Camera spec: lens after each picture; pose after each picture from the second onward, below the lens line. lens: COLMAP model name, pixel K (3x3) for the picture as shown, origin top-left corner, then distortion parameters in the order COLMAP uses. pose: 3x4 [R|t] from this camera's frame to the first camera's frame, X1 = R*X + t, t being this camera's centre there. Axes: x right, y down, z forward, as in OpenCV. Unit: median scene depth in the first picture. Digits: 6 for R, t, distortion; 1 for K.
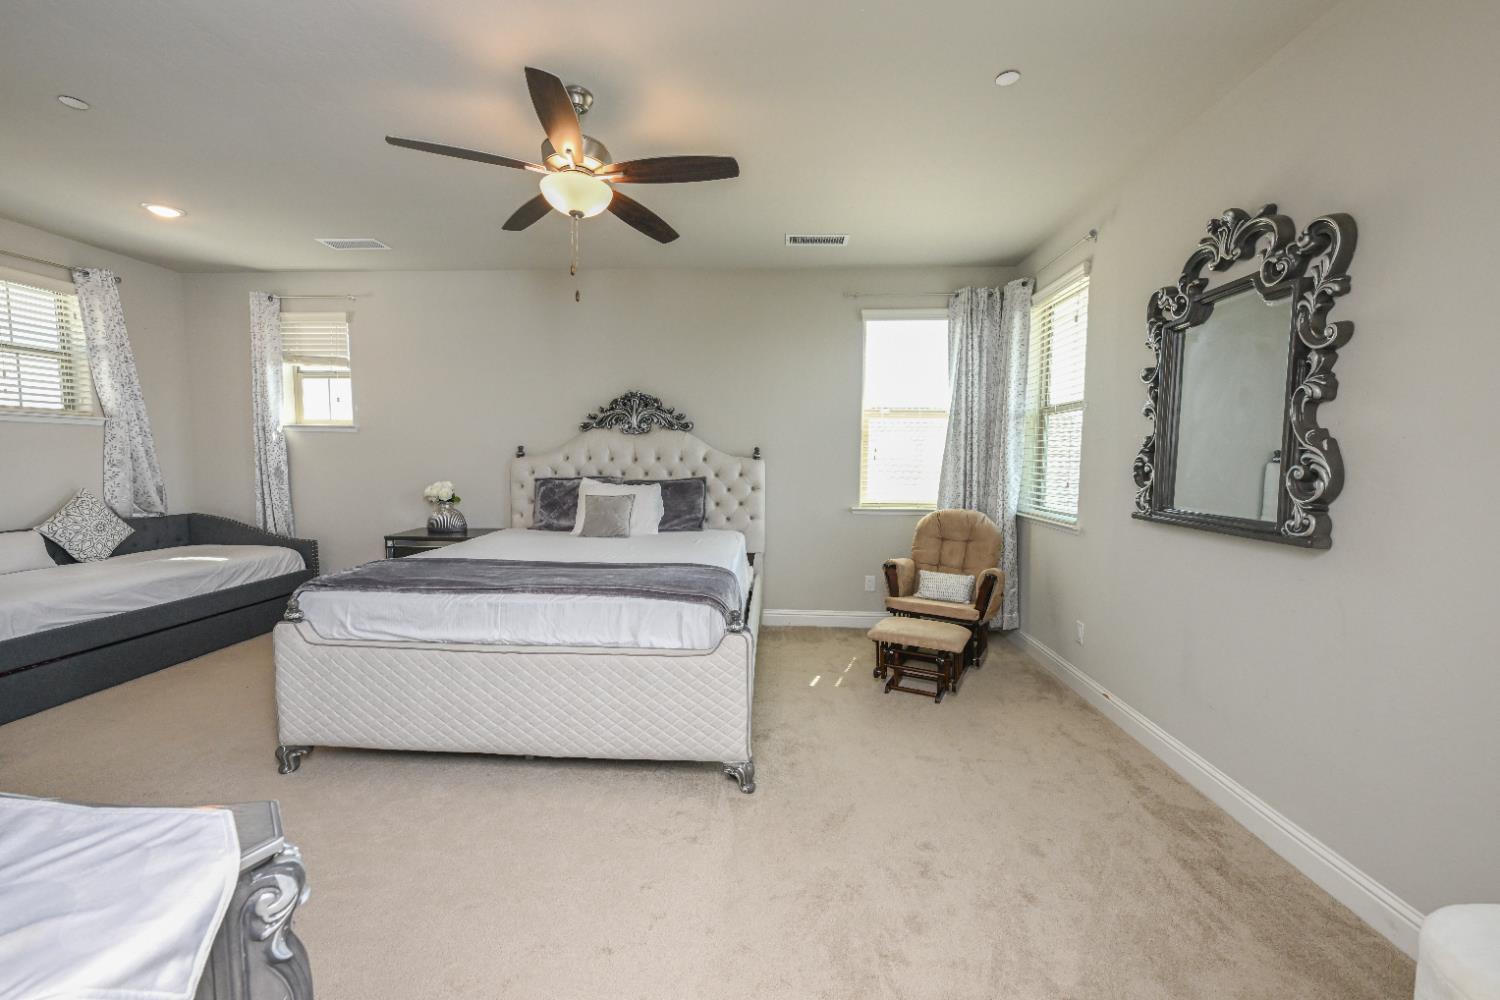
lens RADIAL K [[601.0, 0, 749.5], [0, 601.0, 508.9], [0, 0, 1]] dist [0.000785, -0.000706]
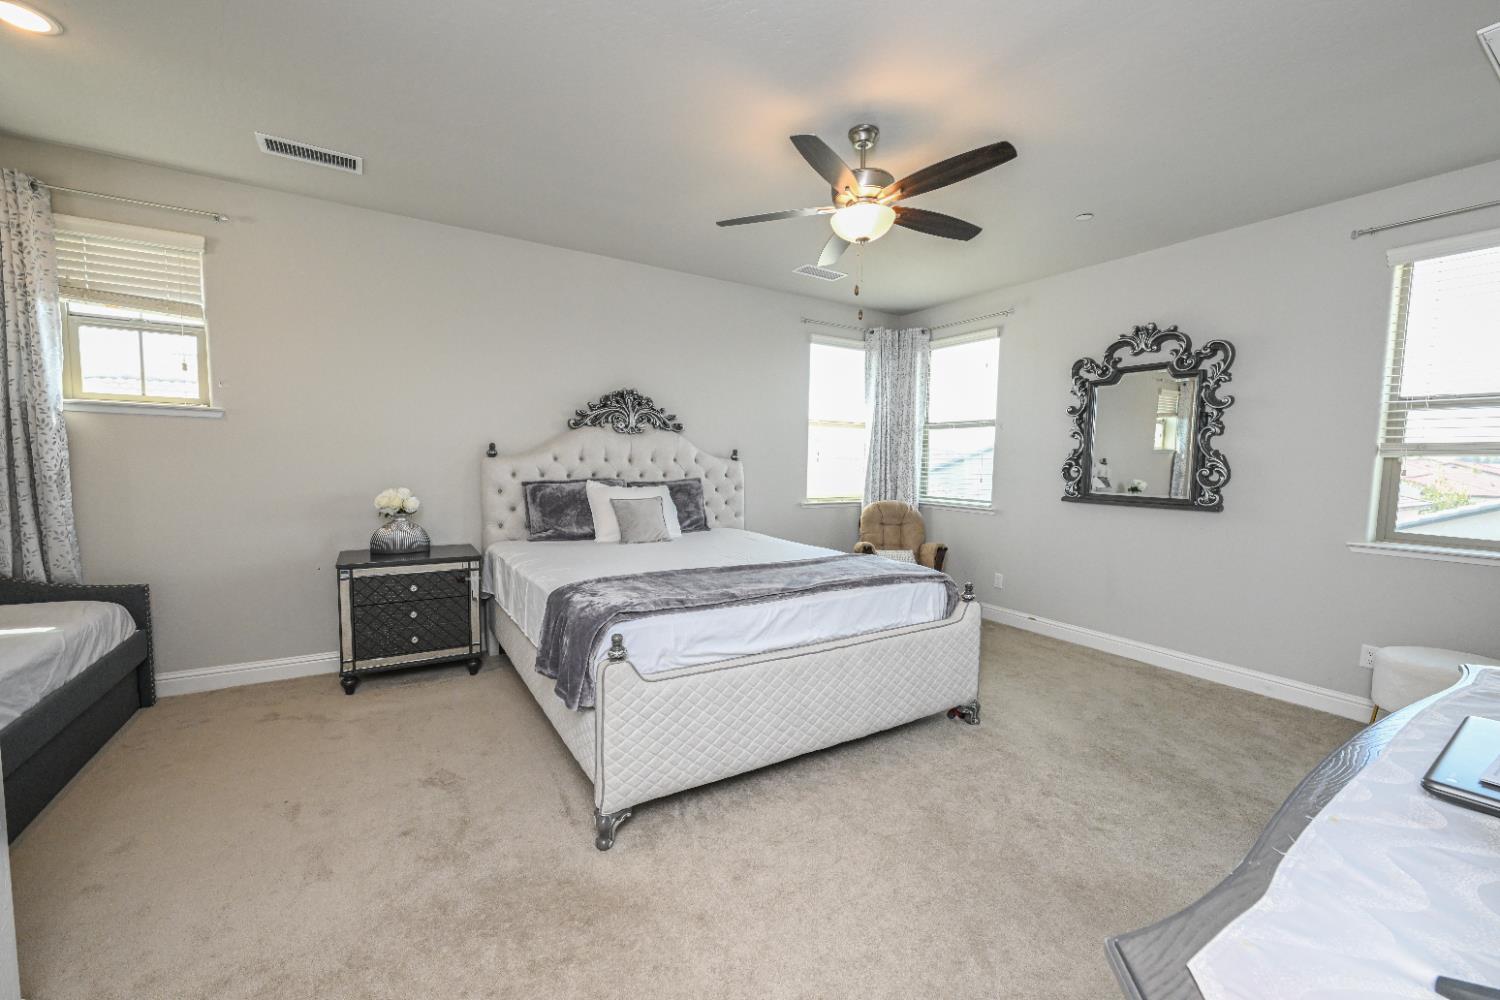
lens RADIAL K [[601.0, 0, 719.1], [0, 601.0, 508.5], [0, 0, 1]] dist [0.000785, -0.000706]
pose [[0.820561, -0.041556, 0.570047, -0.643524], [0.039407, 0.999093, 0.016109, -0.016323], [-0.570200, 0.009245, 0.821454, 0.141049]]
